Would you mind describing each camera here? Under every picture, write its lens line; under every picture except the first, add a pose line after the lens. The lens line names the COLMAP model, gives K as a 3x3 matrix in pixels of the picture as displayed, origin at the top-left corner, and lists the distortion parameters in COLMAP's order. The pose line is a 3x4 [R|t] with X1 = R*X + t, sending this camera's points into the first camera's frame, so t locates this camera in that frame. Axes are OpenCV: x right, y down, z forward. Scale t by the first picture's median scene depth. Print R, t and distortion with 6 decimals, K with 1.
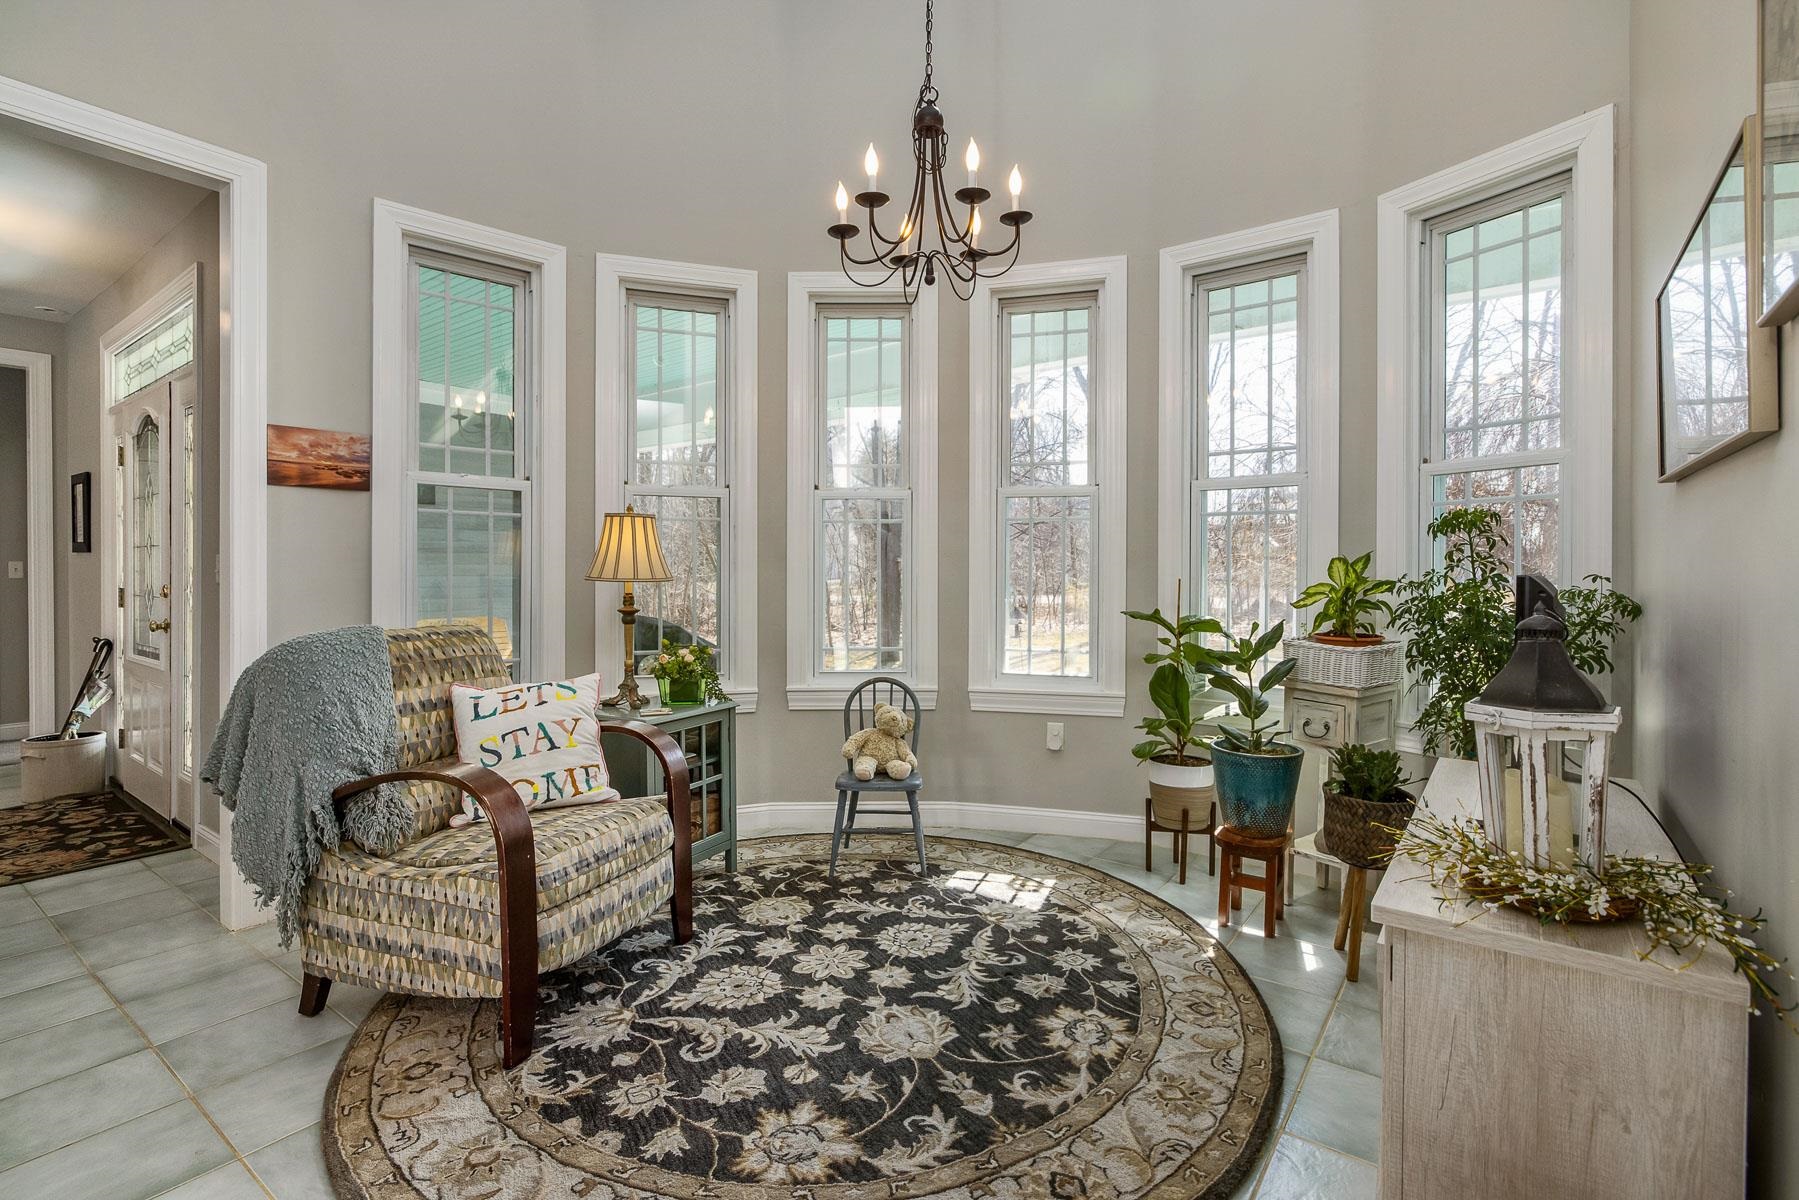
lens RADIAL K [[825.6, 0, 893.4], [0, 825.6, 568.9], [0, 0, 1]] dist [0.002102, 0.000303]
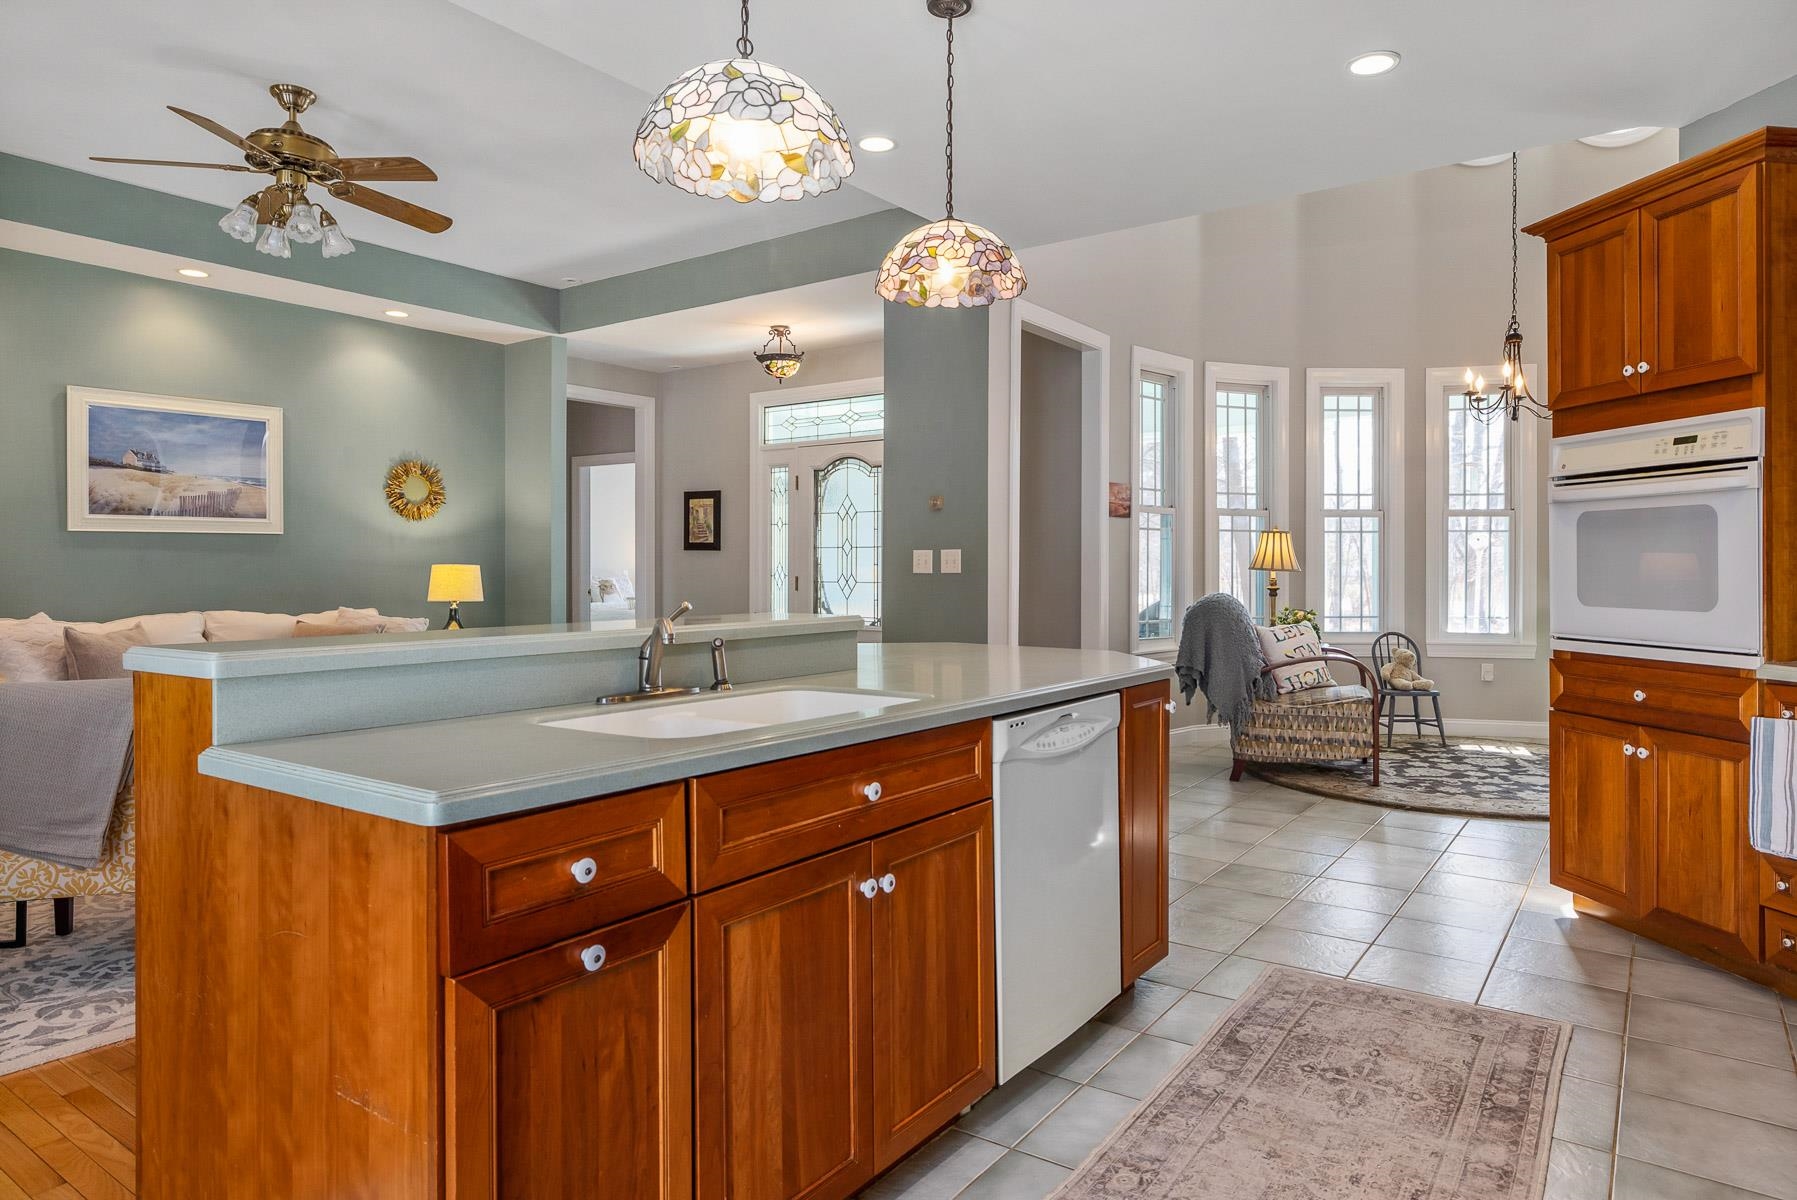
lens RADIAL K [[1080.4, 0, 908.2], [0, 1080.4, 564.8], [0, 0, 1]] dist [-0.003239, -0.000219]
pose [[0.999473, 0.001673, 0.032426, -1.737634], [-0.001764, 0.999995, 0.002782, -0.001147], [-0.032421, -0.002837, 0.999470, -1.779422]]
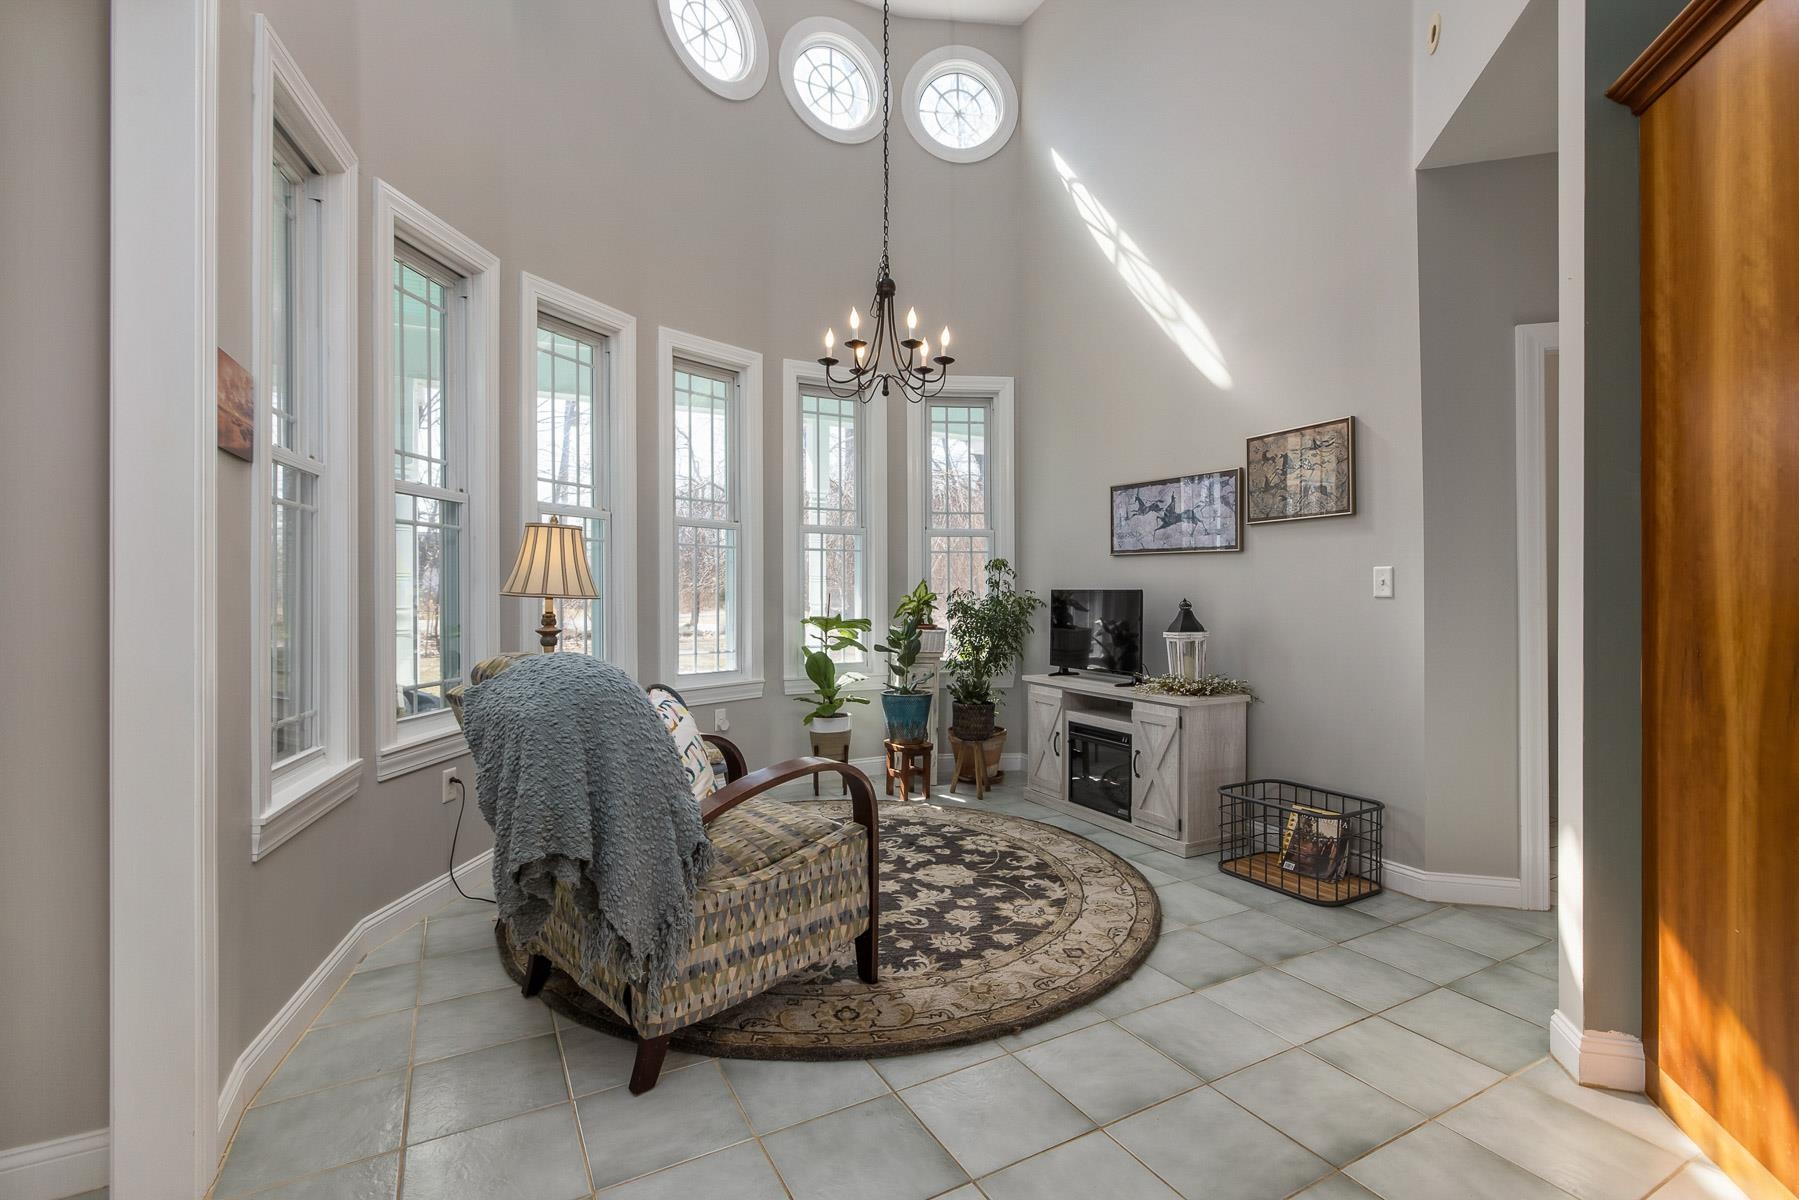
lens RADIAL K [[828.1, 0, 902.6], [0, 828.1, 590.1], [0, 0, 1]] dist [0.016672, 0.000464]
pose [[0.420172, -0.001840, 0.907443, -1.516168], [-0.000454, 0.999997, 0.002238, 0.003730], [-0.907444, -0.001352, 0.420170, 0.410014]]
